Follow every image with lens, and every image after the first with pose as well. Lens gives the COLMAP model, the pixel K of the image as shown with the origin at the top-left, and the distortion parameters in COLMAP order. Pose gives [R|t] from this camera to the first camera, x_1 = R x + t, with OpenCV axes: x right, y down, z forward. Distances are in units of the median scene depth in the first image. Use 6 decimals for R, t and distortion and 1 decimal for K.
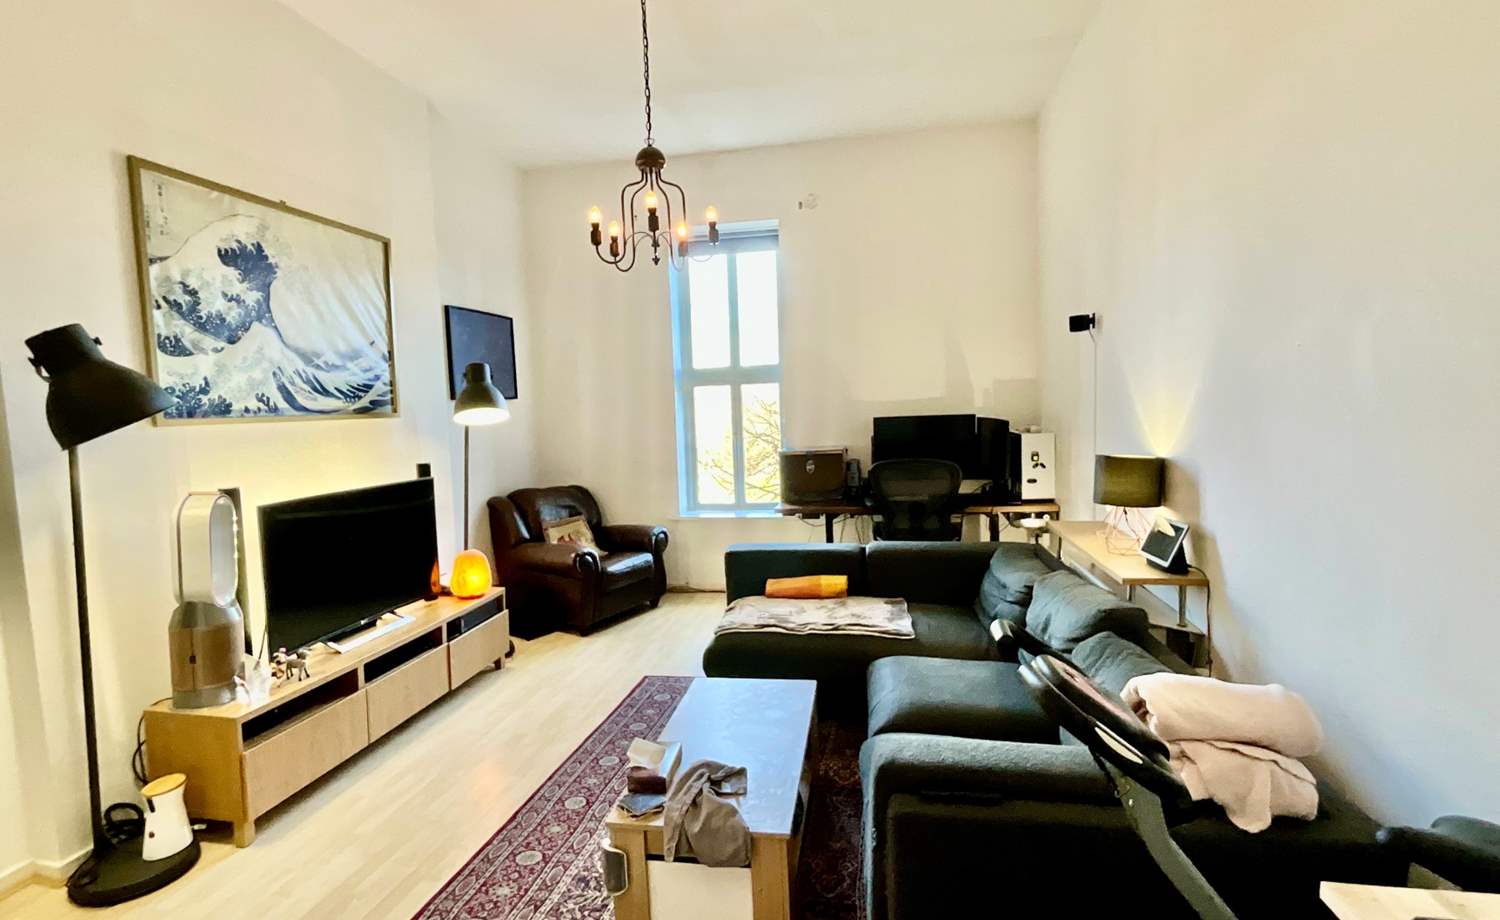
lens RADIAL K [[717.9, 0, 747.5], [0, 717.9, 463.7], [0, 0, 1]] dist [-0.005822, 0.005504]
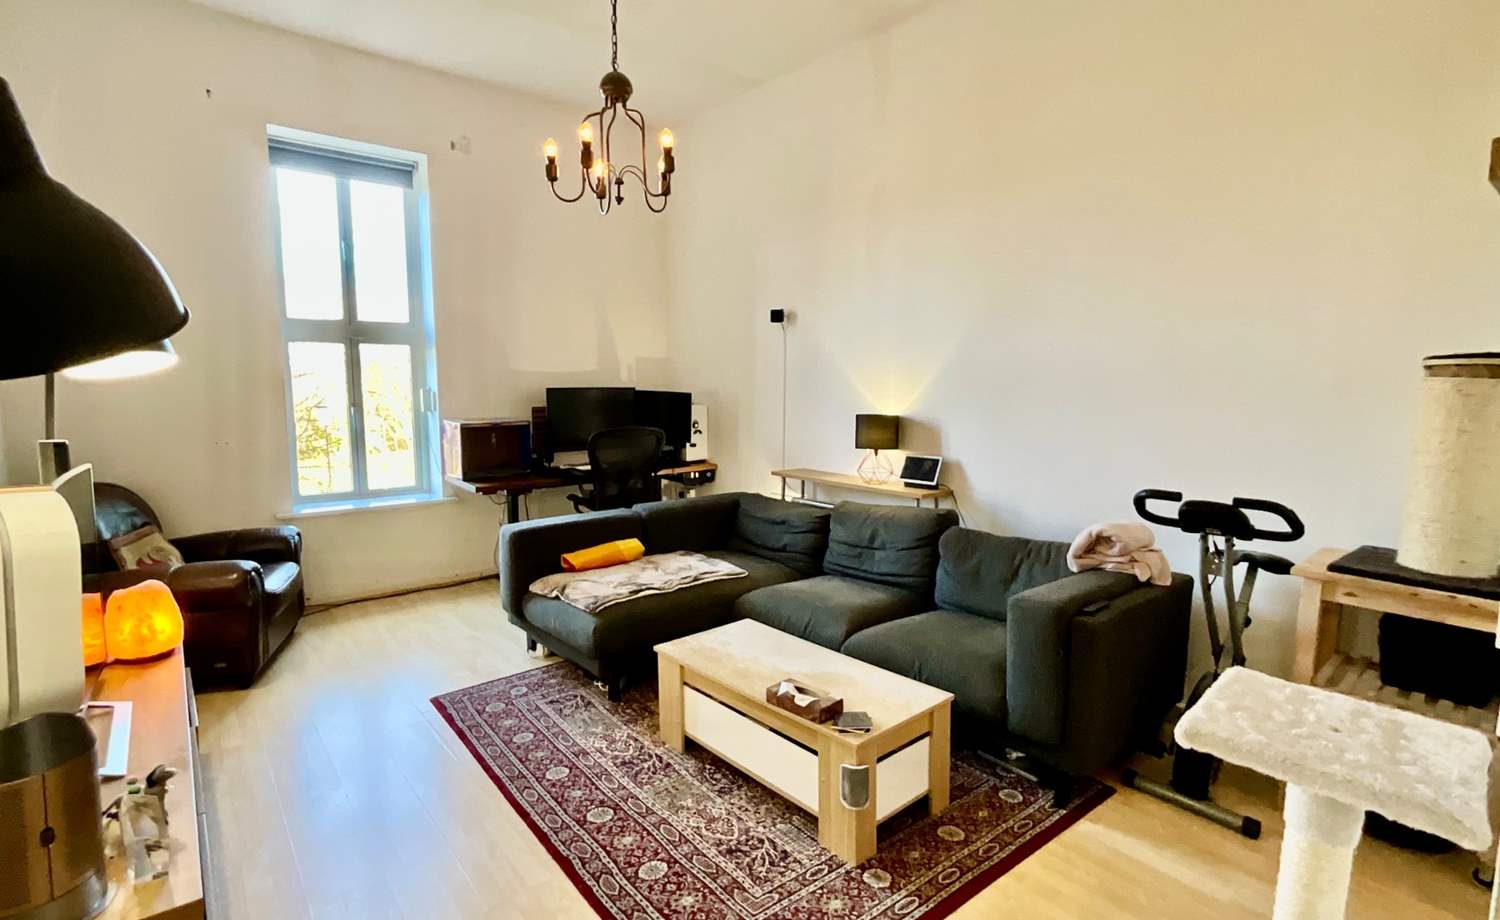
lens RADIAL K [[717.9, 0, 747.5], [0, 717.9, 463.7], [0, 0, 1]] dist [-0.005822, 0.005504]
pose [[0.632020, -0.051995, 0.773206, -0.422997], [0.037424, 0.998630, 0.036564, 0.013506], [-0.774048, 0.005828, 0.633100, 0.170527]]
